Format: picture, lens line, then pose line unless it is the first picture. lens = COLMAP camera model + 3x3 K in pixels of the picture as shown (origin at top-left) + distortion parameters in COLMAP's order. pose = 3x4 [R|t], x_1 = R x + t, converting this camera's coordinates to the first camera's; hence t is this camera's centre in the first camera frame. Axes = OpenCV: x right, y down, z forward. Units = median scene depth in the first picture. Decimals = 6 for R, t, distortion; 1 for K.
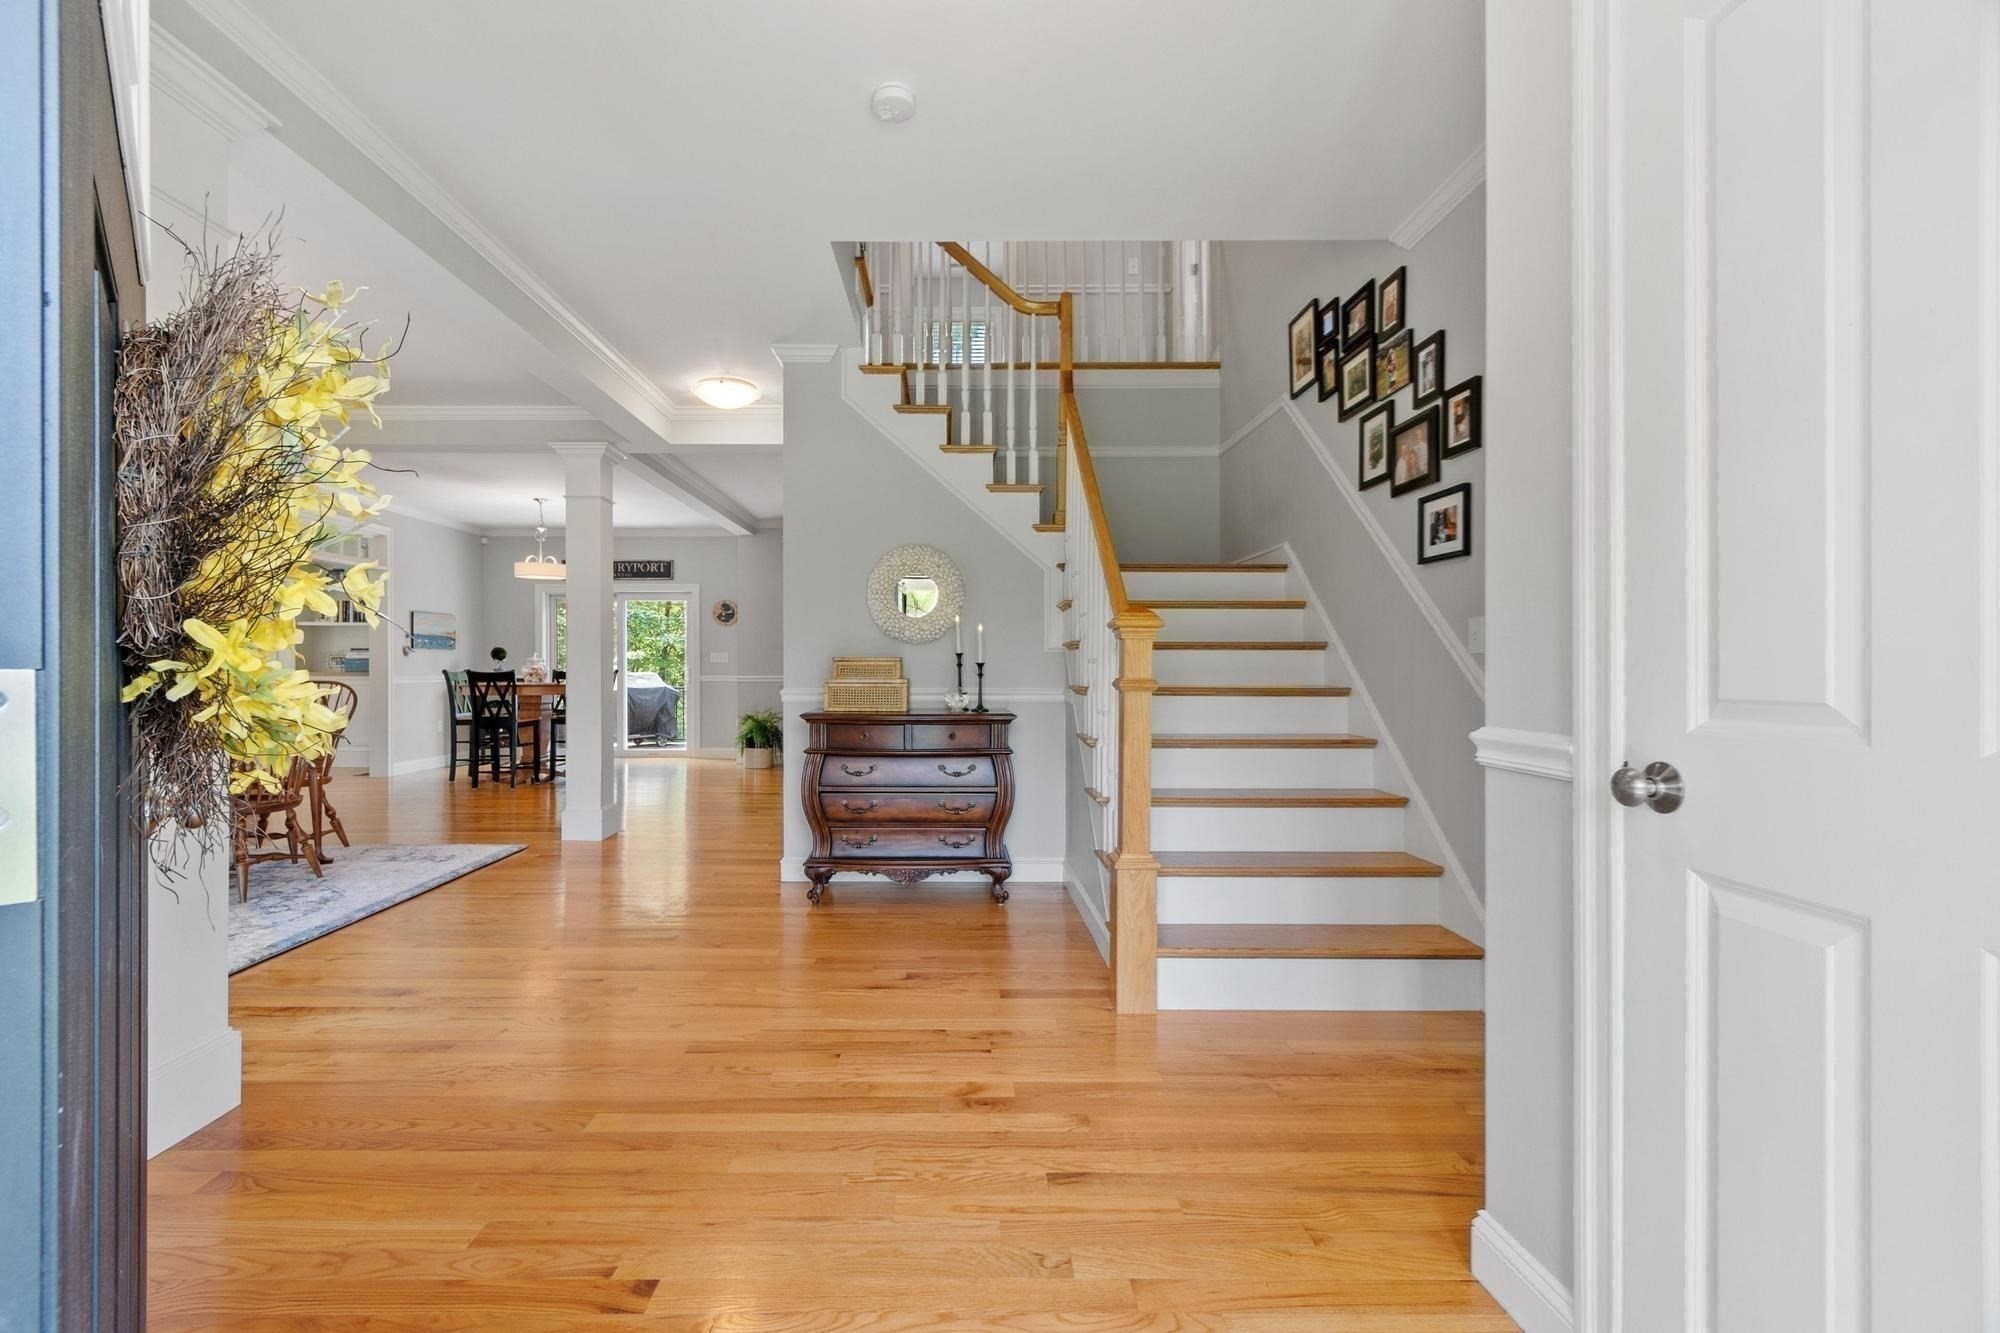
lens RADIAL K [[868.5, 0, 952.7], [0, 868.5, 666.3], [0, 0, 1]] dist [0.004782, -0.000590]
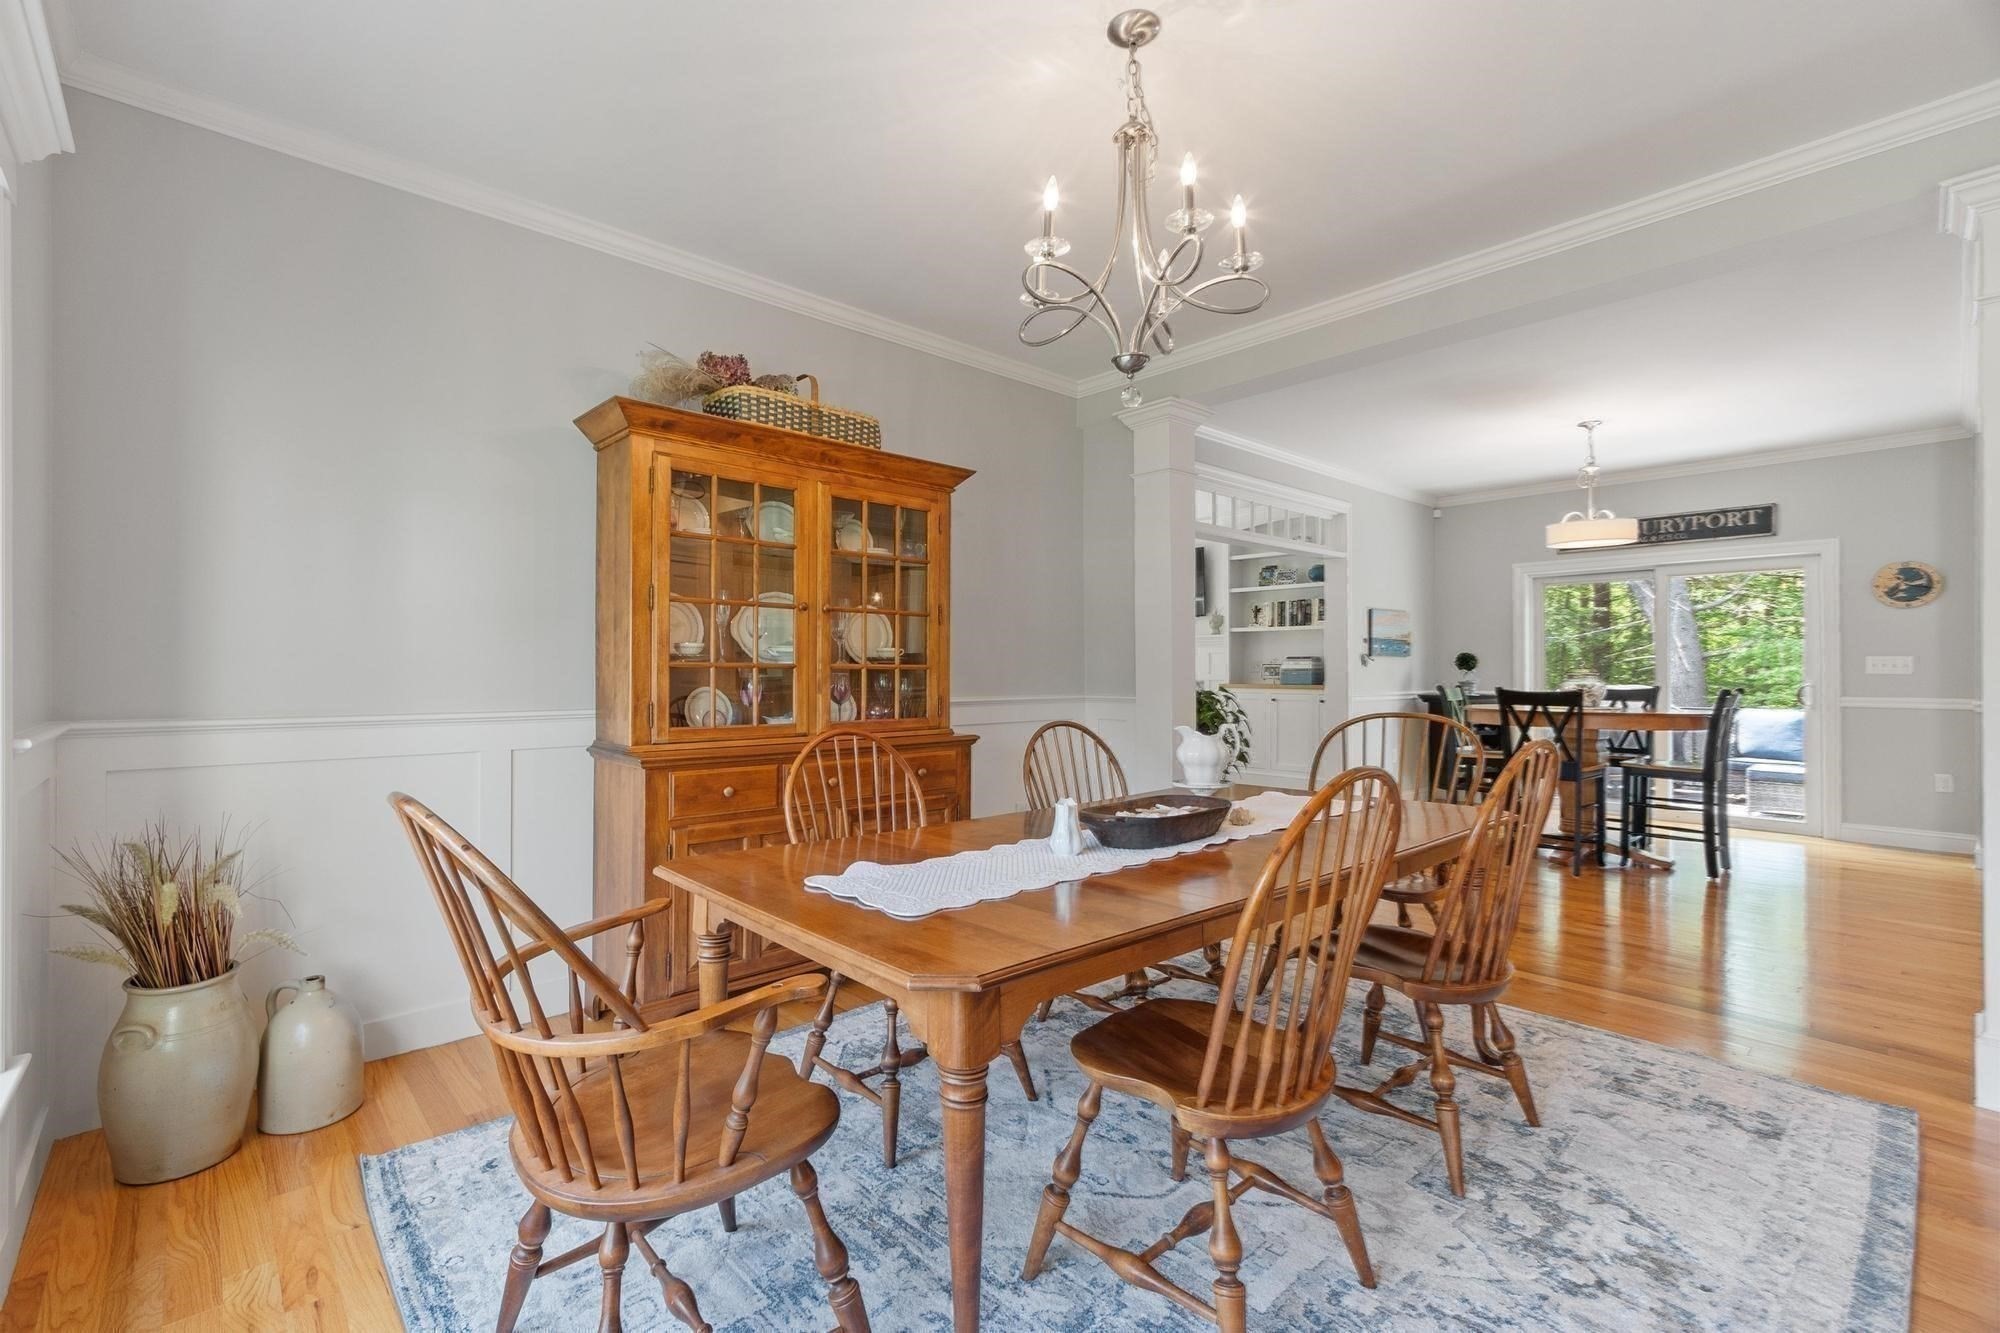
lens RADIAL K [[868.5, 0, 952.7], [0, 868.5, 666.3], [0, 0, 1]] dist [0.004782, -0.000590]
pose [[0.654088, -0.002404, -0.756415, -0.275092], [-0.000726, 0.999992, -0.003806, -0.008057], [0.756418, 0.003038, 0.654081, 0.204671]]
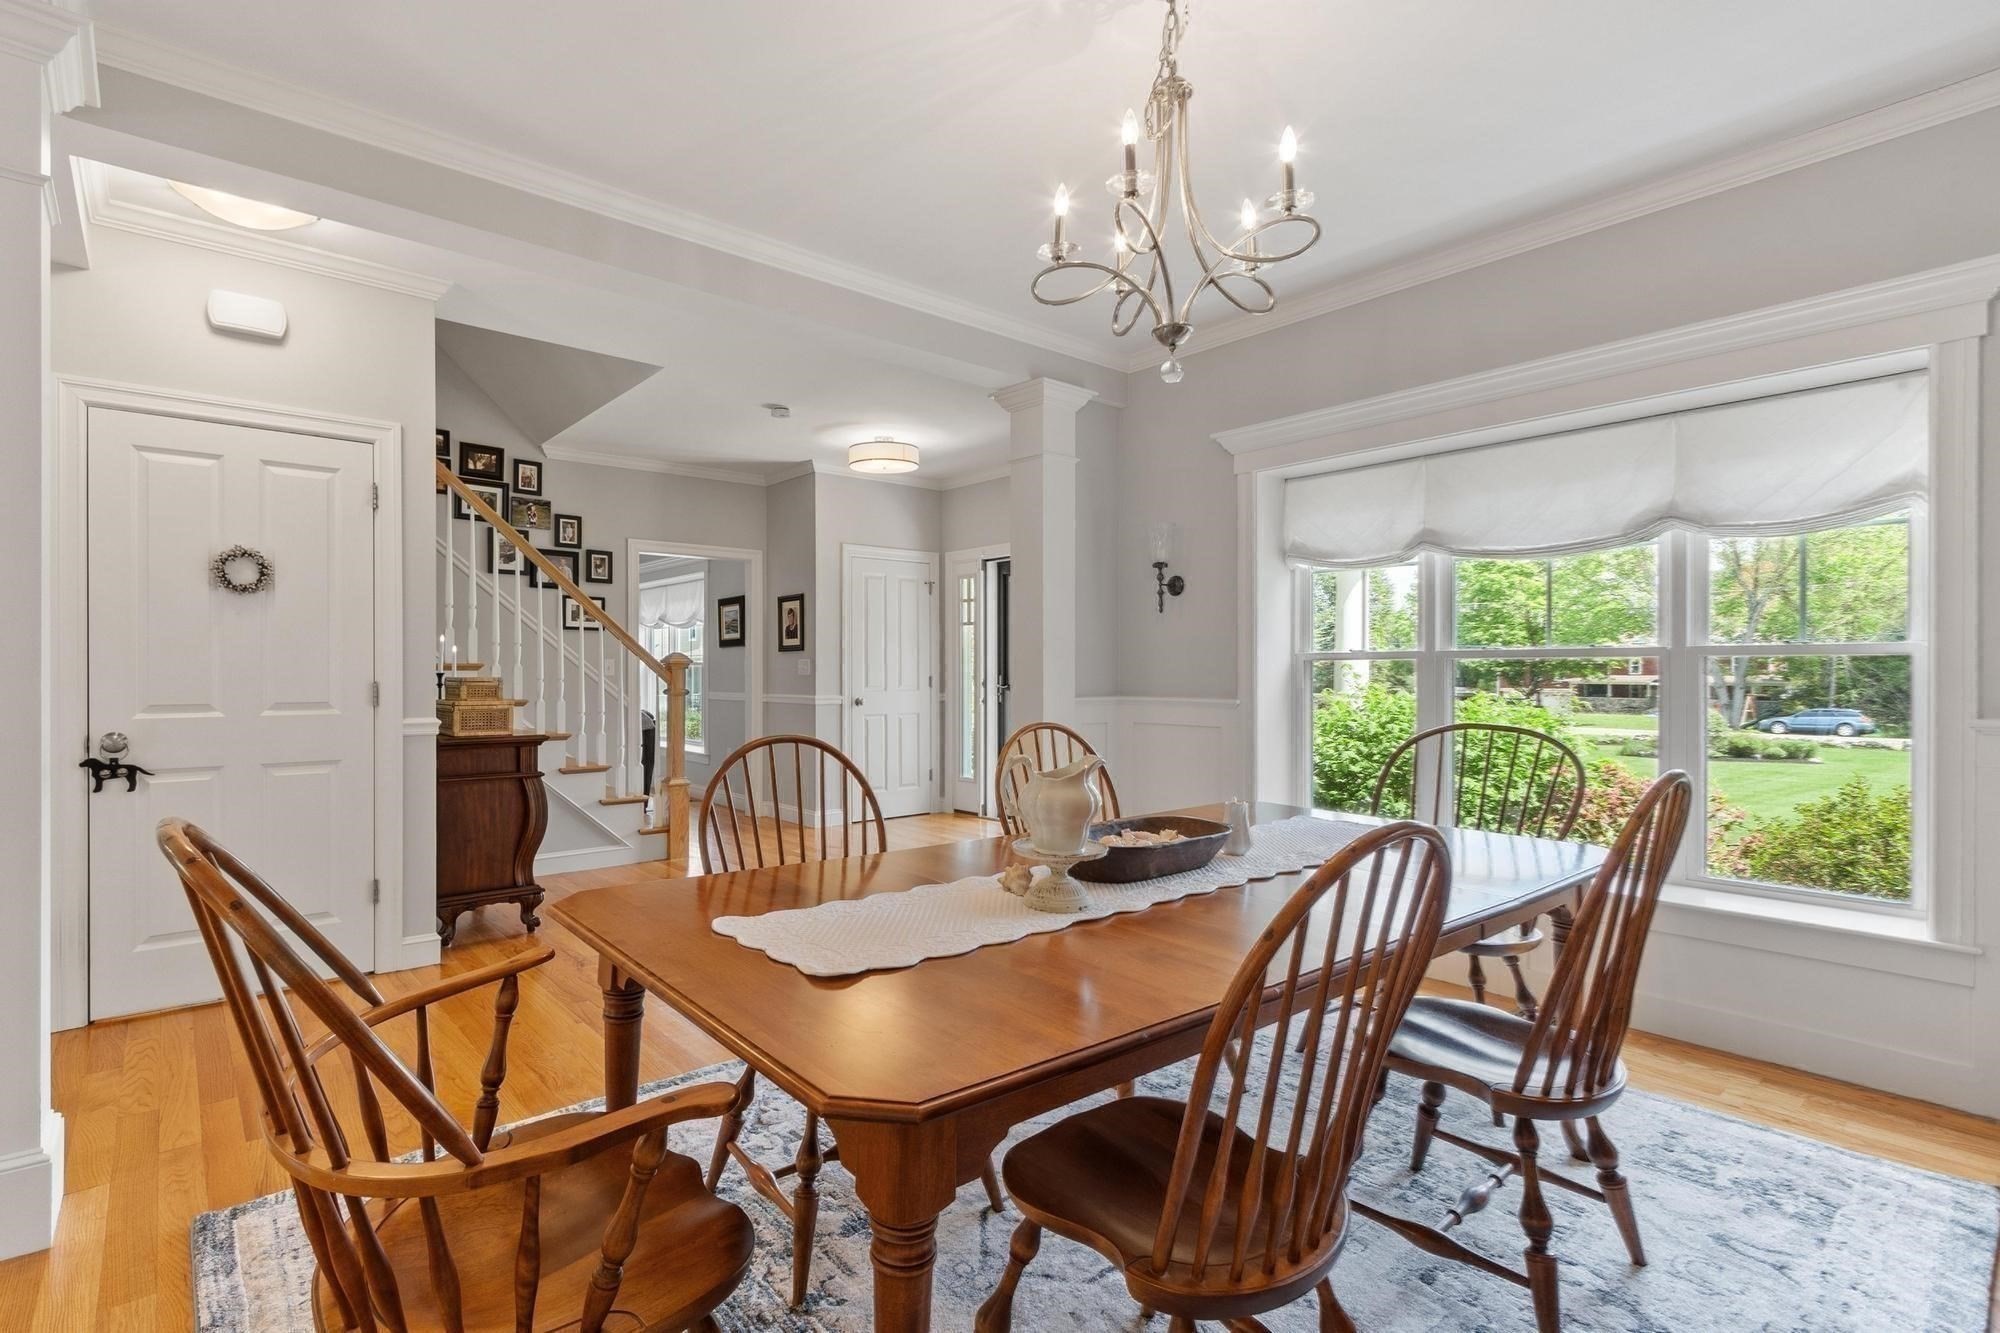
lens RADIAL K [[942.7, 0, 953.4], [0, 942.7, 669.5], [0, 0, 1]] dist [0.003566, 0.000146]
pose [[-0.640046, 0.002766, 0.768331, -0.566116], [0.001352, 0.999996, -0.002473, -0.007183], [-0.768335, -0.000544, -0.640048, 0.583368]]
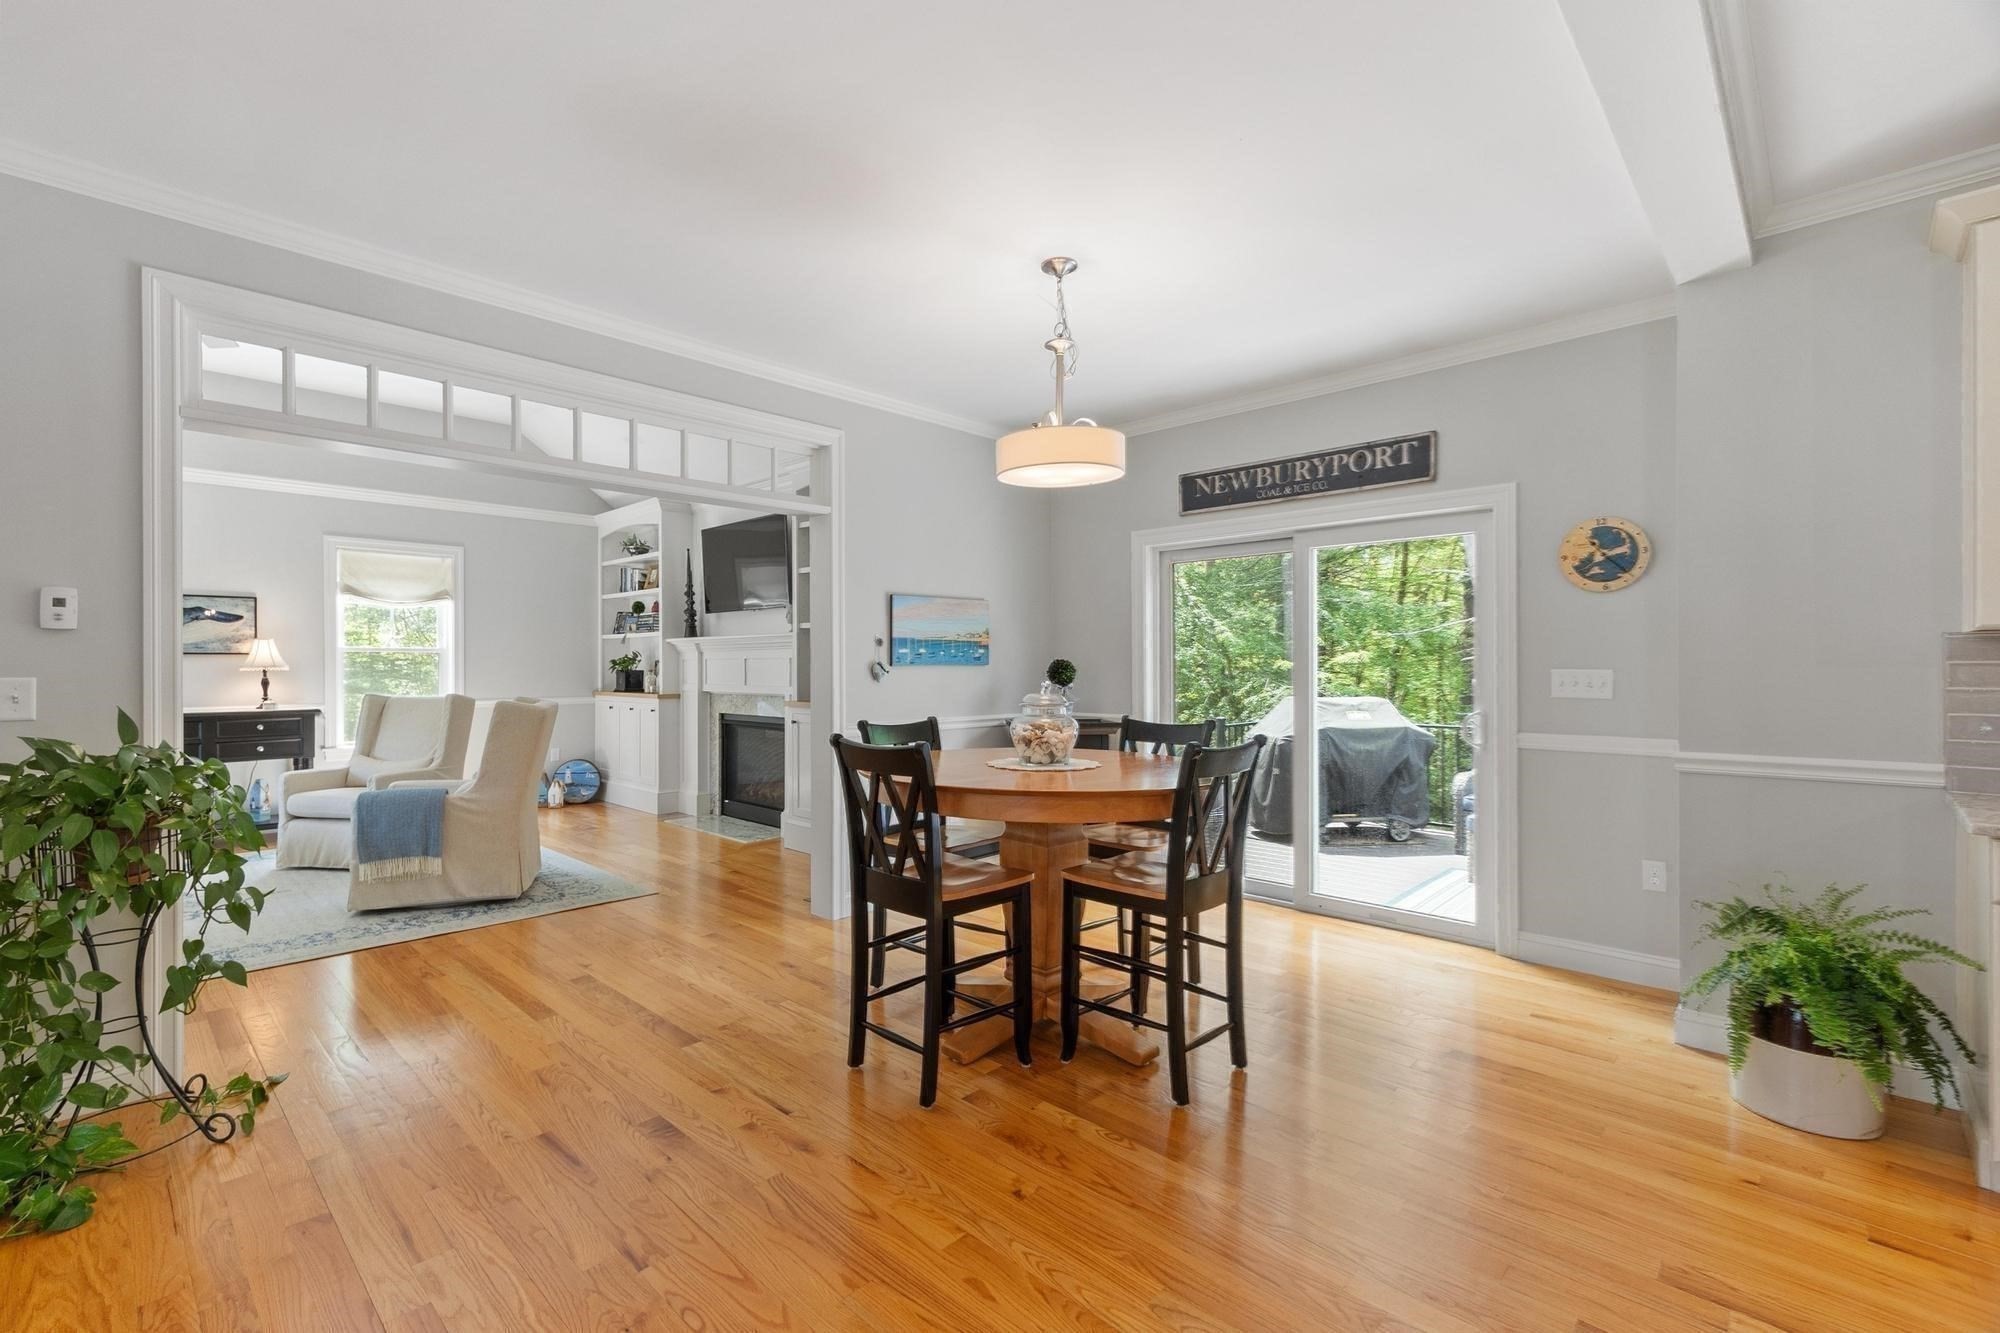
lens RADIAL K [[868.5, 0, 952.7], [0, 868.5, 666.3], [0, 0, 1]] dist [0.004782, -0.000590]
pose [[0.705174, -0.000630, -0.709034, -0.229391], [0.001711, 0.999998, 0.000813, -0.020869], [0.709032, -0.001786, 0.705174, 0.661600]]
